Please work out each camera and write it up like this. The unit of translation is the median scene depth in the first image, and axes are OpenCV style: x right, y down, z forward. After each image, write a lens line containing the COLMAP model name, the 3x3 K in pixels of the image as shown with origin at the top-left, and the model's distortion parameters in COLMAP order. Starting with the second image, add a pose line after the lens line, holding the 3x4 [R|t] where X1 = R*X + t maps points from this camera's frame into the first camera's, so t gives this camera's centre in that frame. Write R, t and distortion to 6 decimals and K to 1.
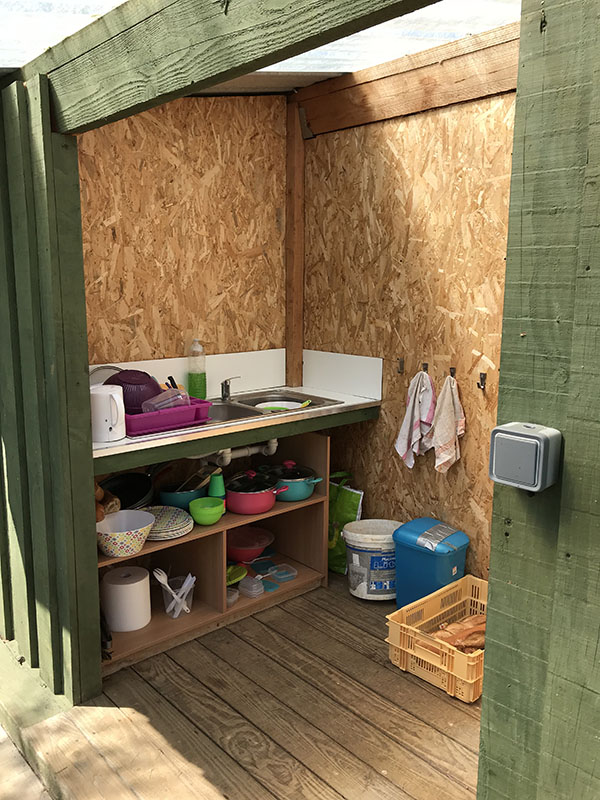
lens RADIAL K [[647.3, 0, 300.0], [0, 647.3, 400.0], [0, 0, 1]] dist [0.042011, 0.000868]
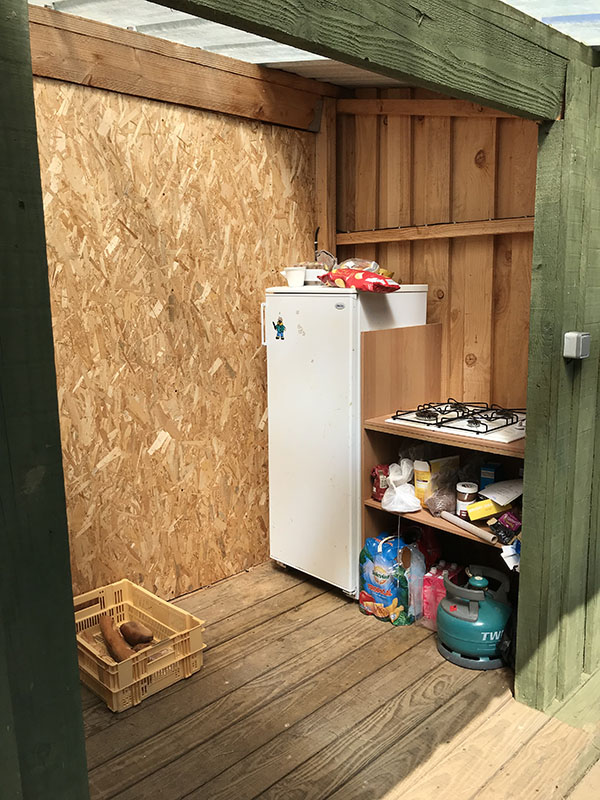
lens RADIAL K [[647.3, 0, 300.0], [0, 647.3, 400.0], [0, 0, 1]] dist [0.042011, 0.000868]
pose [[-0.010593, -0.179584, 0.983686, -0.828571], [0.196950, 0.964096, 0.178128, -0.143432], [-0.980356, 0.195624, 0.025157, 0.826372]]
